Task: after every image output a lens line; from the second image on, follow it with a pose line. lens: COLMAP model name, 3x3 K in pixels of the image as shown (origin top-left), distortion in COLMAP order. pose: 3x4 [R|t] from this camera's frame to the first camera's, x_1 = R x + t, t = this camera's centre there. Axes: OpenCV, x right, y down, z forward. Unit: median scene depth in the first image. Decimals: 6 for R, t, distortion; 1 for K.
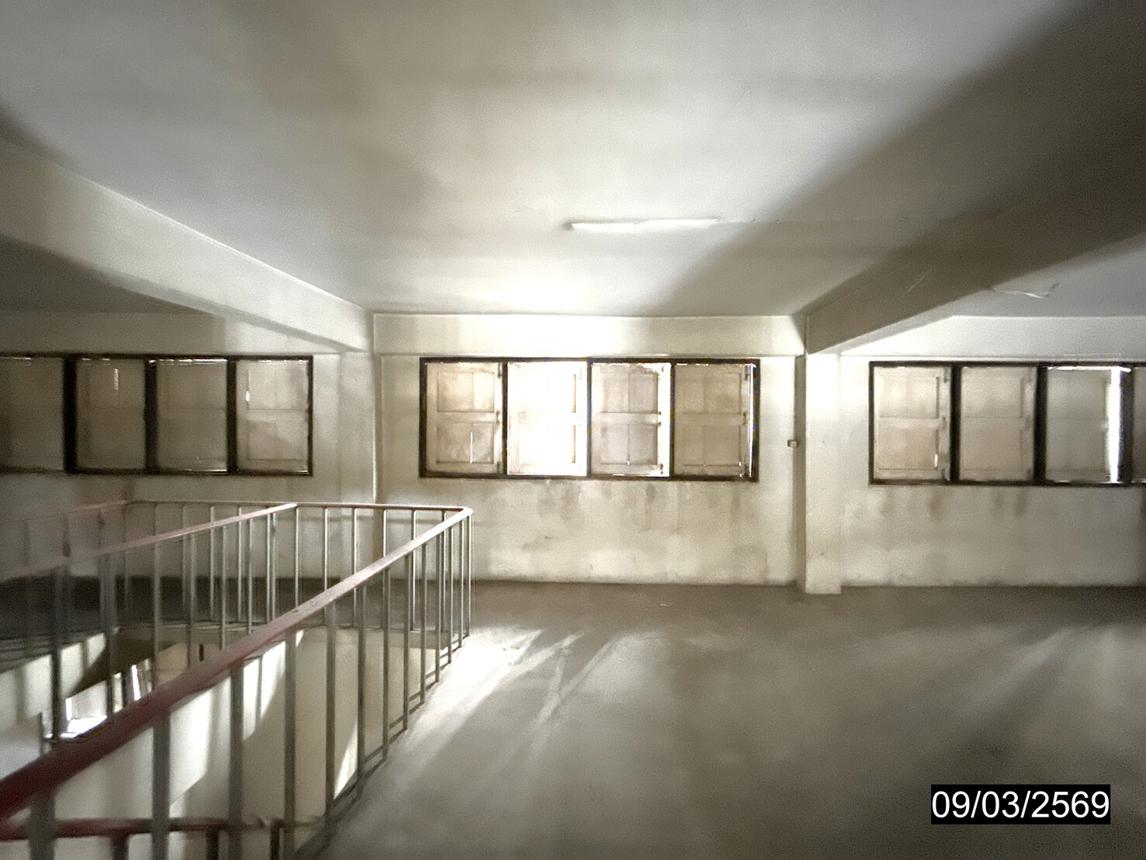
lens RADIAL K [[425.9, 0, 573.0], [0, 425.9, 430.0], [0, 0, 1]] dist [-0.000422, -0.000038]
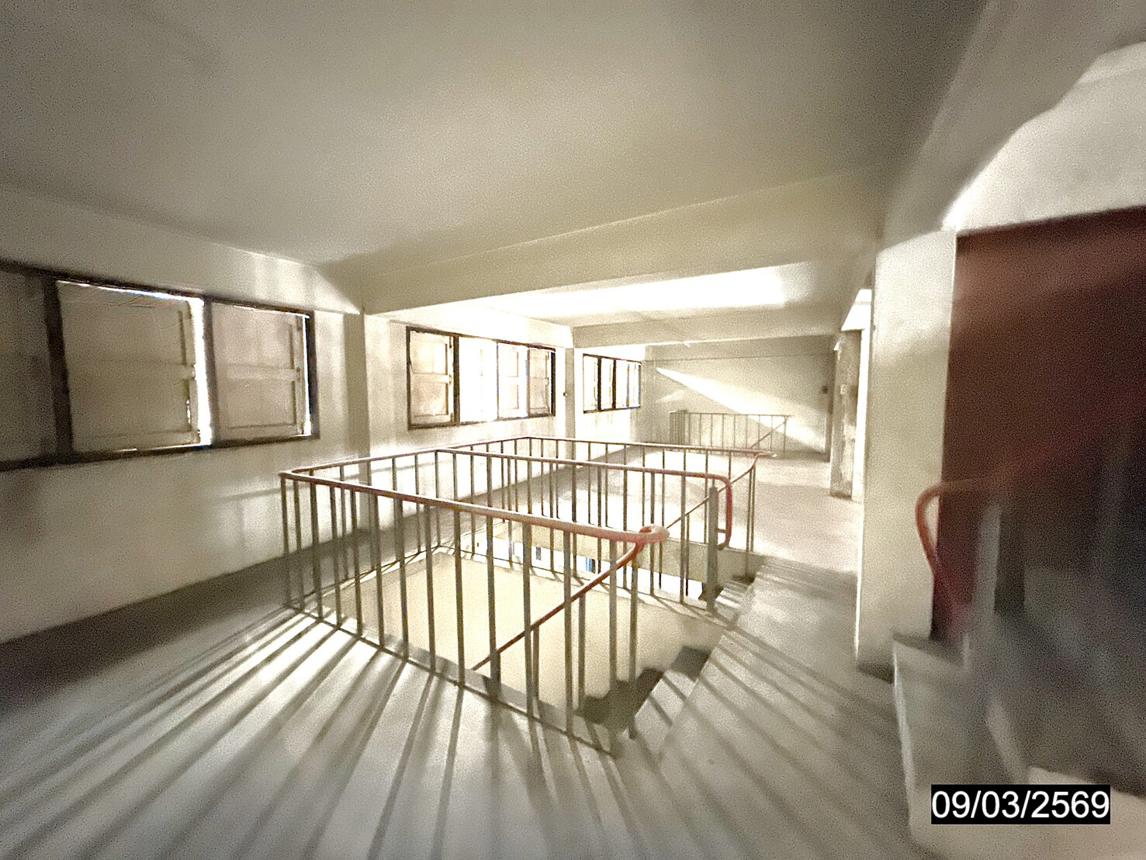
lens RADIAL K [[469.2, 0, 573.0], [0, 469.2, 430.0], [0, 0, 1]] dist [0.000620, 0.000072]
pose [[0.448499, -0.086263, 0.889611, -1.264622], [-0.000596, 0.995302, 0.096812, -0.013063], [-0.893783, -0.043951, 0.446341, 0.019956]]
